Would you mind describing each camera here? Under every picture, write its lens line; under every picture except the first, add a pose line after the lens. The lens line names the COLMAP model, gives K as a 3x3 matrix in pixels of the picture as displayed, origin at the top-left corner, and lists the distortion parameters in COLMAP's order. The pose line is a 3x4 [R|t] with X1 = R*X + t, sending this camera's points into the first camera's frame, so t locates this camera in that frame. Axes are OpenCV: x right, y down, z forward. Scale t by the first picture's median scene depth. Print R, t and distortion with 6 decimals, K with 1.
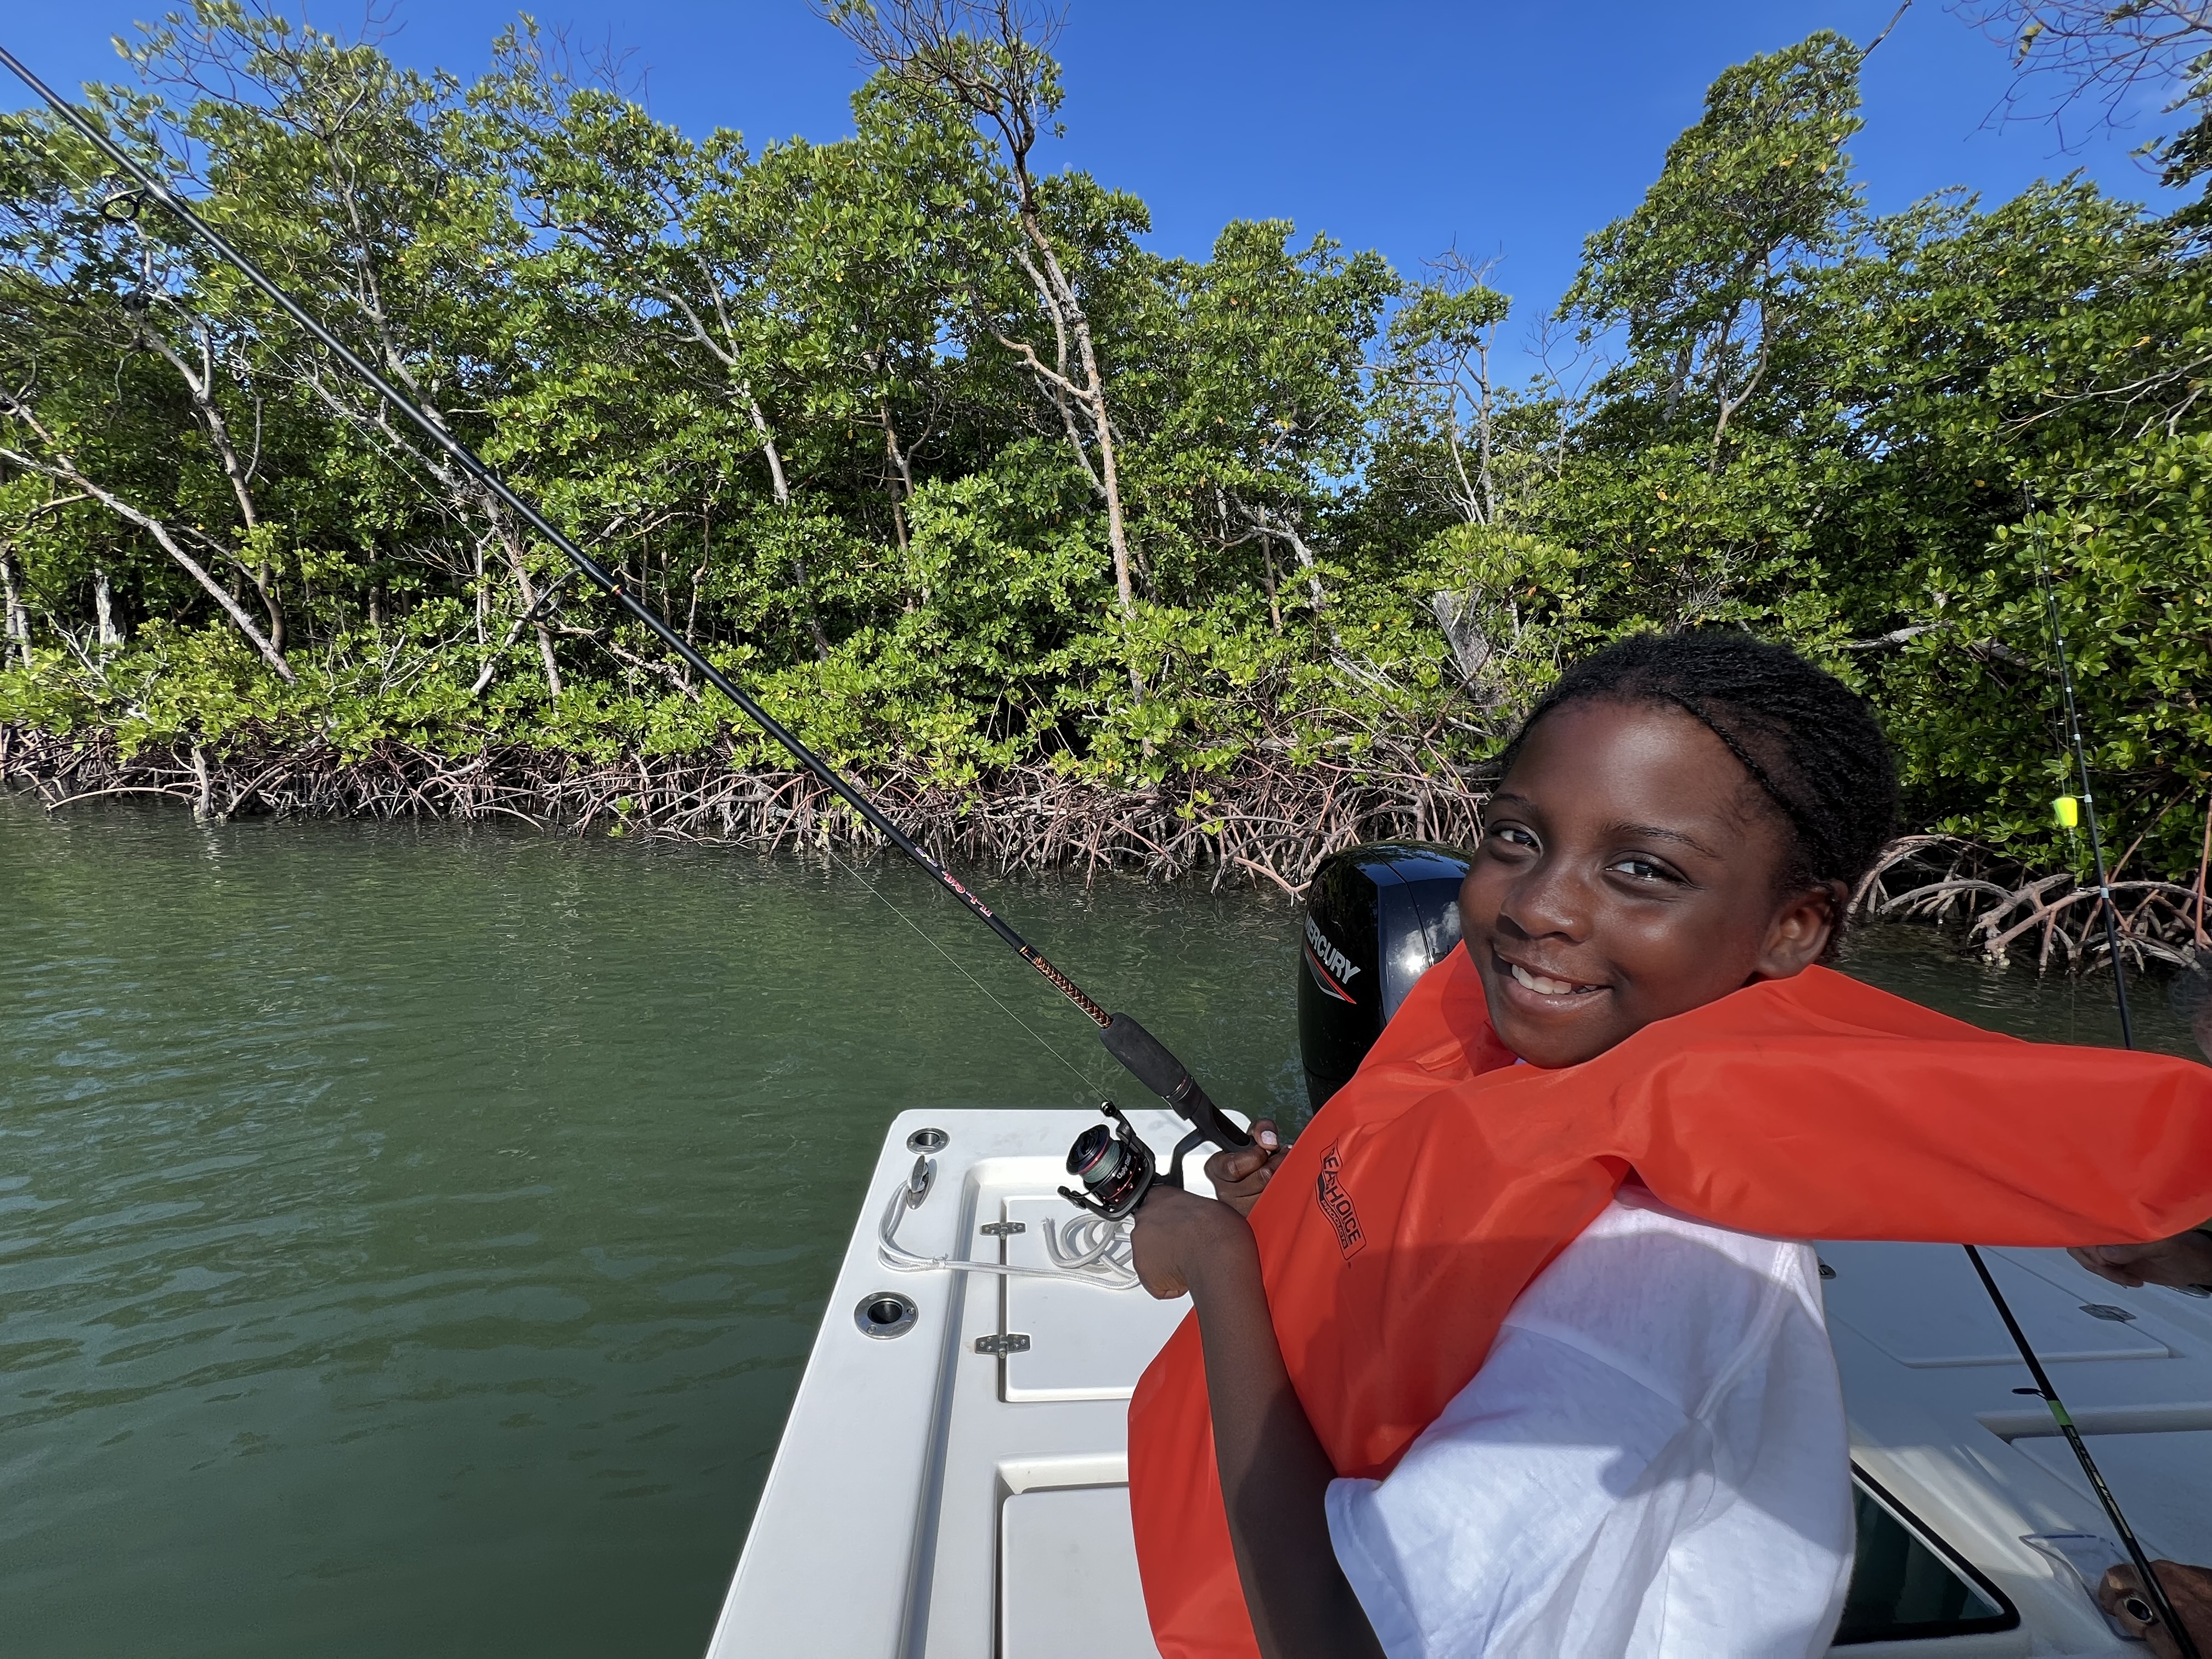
lens RADIAL K [[895.5, 0, 1110.7], [0, 895.5, 834.8], [0, 0, 1]] dist [-0.001469, -0.000388]
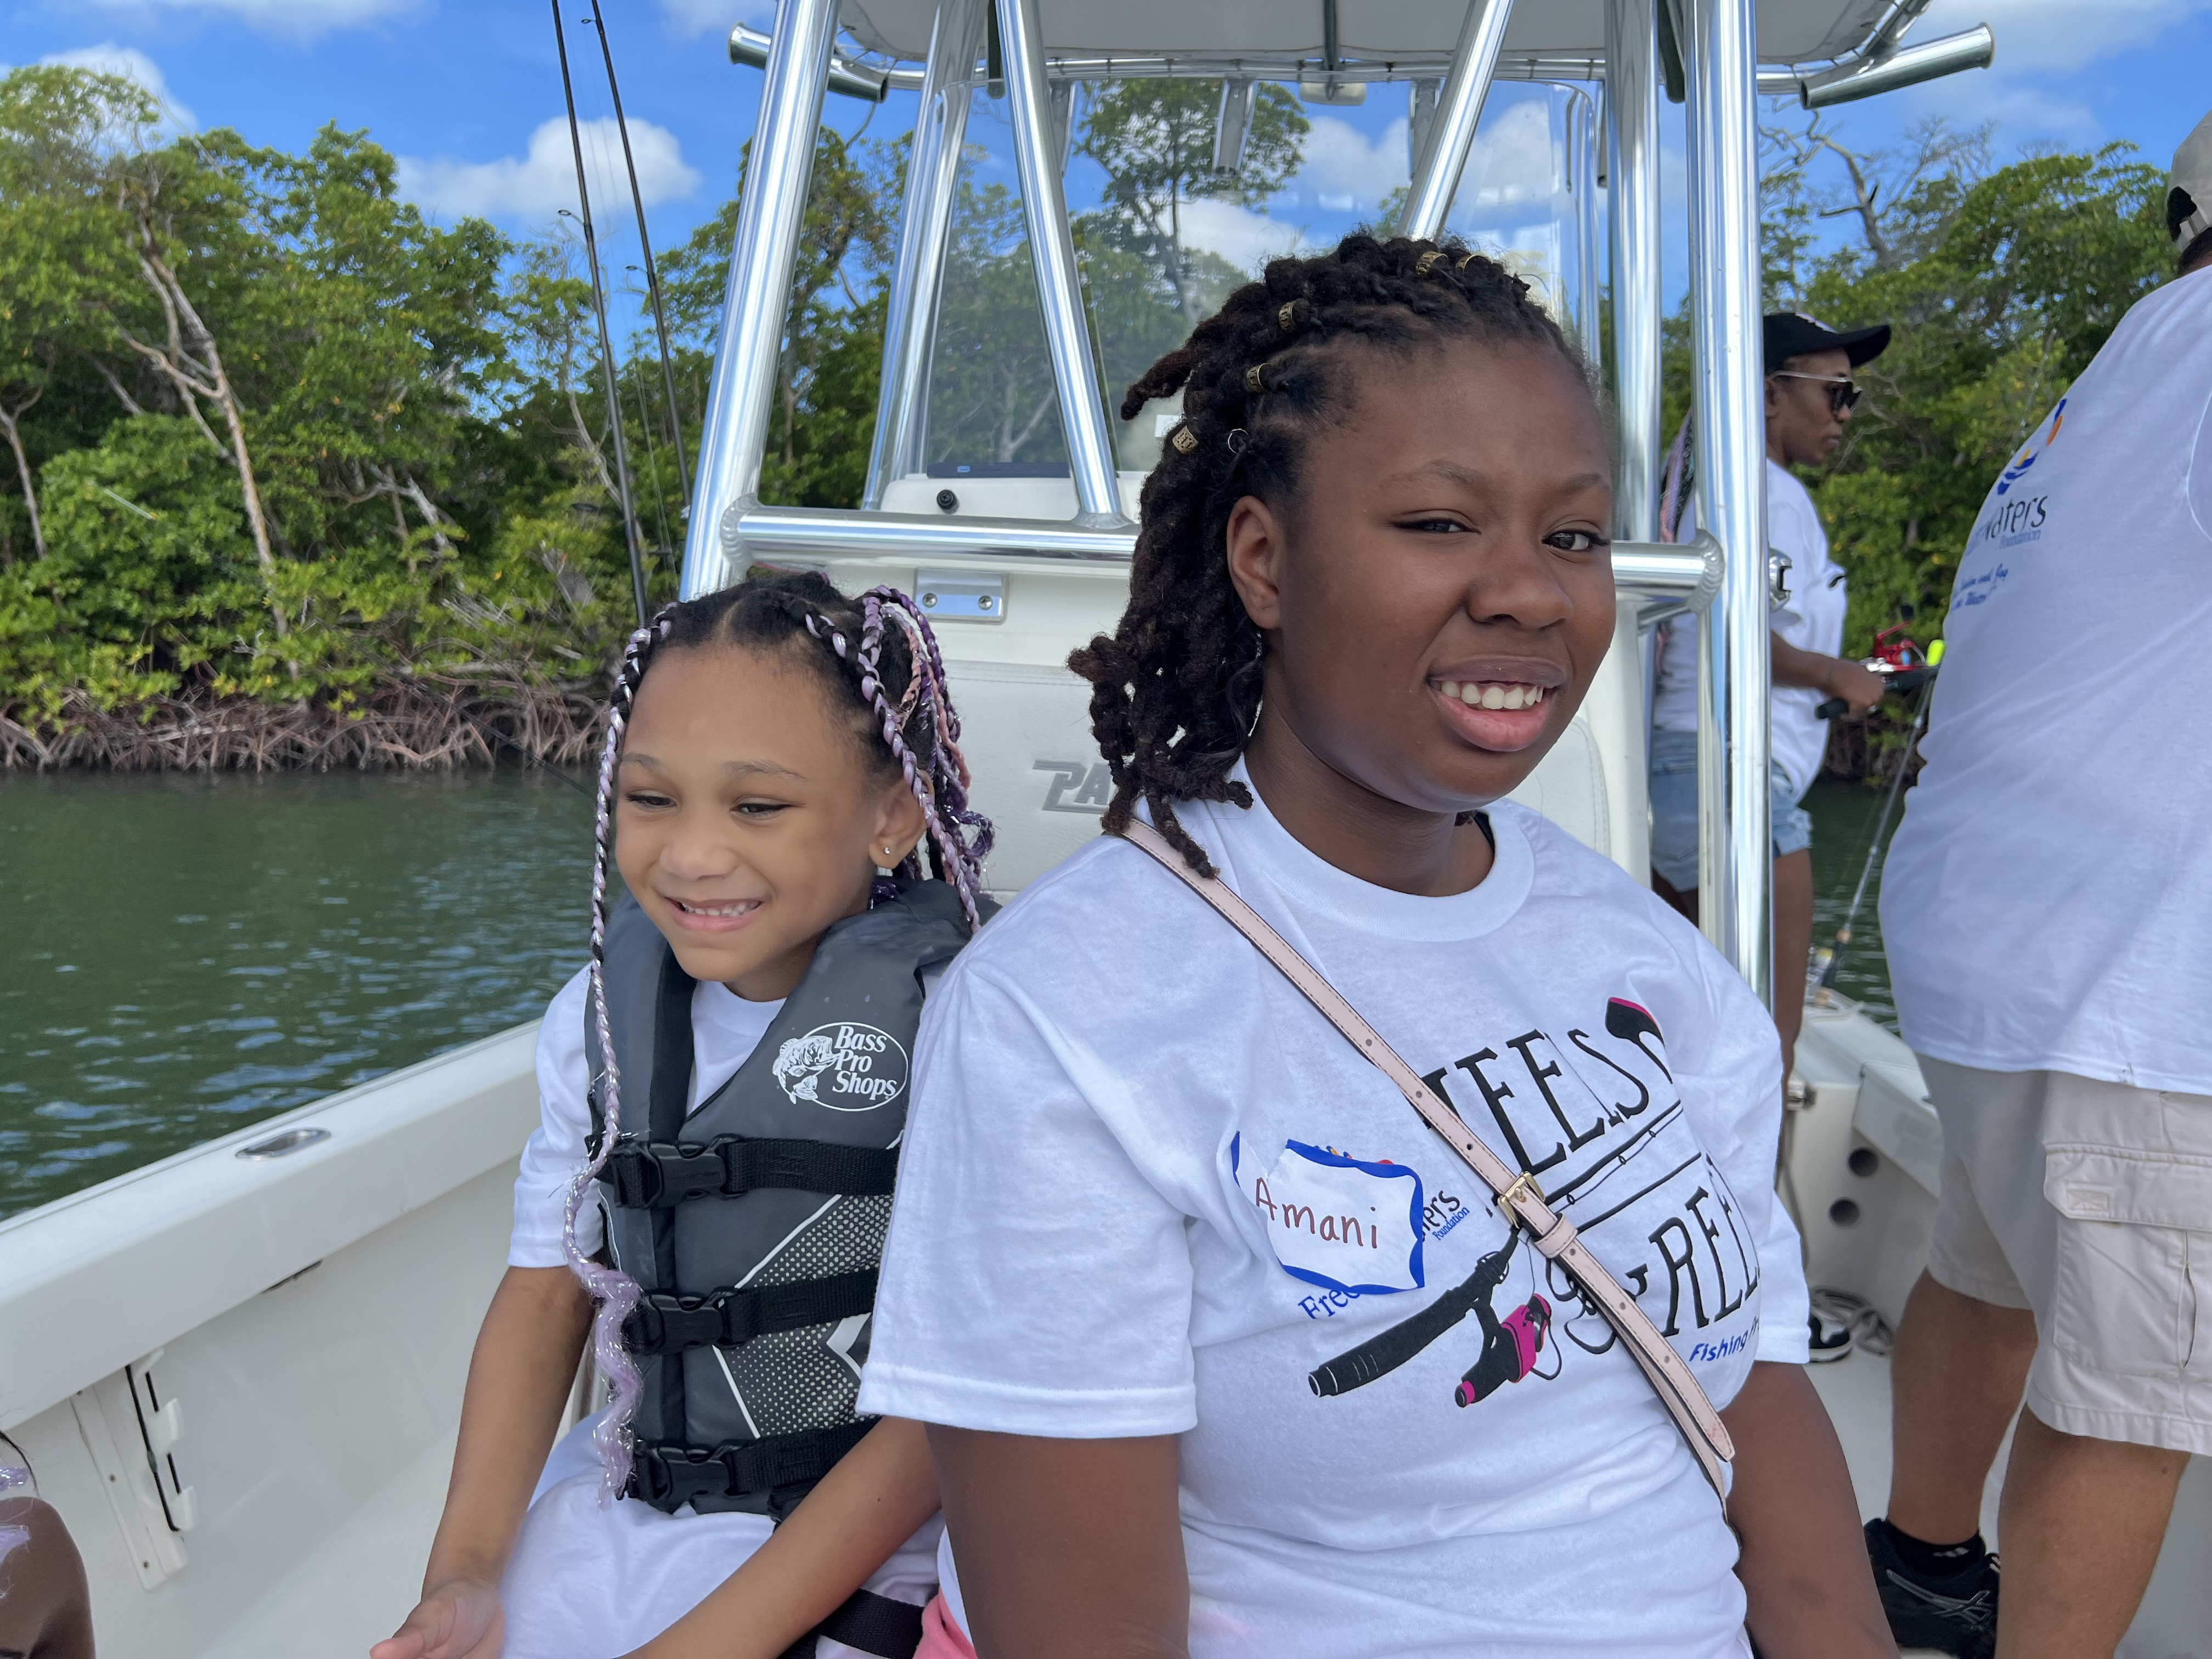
lens RADIAL K [[1652.3, 0, 1113.1], [0, 1652.3, 825.9], [0, 0, 1]] dist [0.012614, 0.002103]
pose [[0.862852, -0.075976, 0.499714, -0.135802], [0.107961, 0.993526, -0.035361, 0.294754], [-0.493792, 0.084461, 0.865468, -1.423242]]
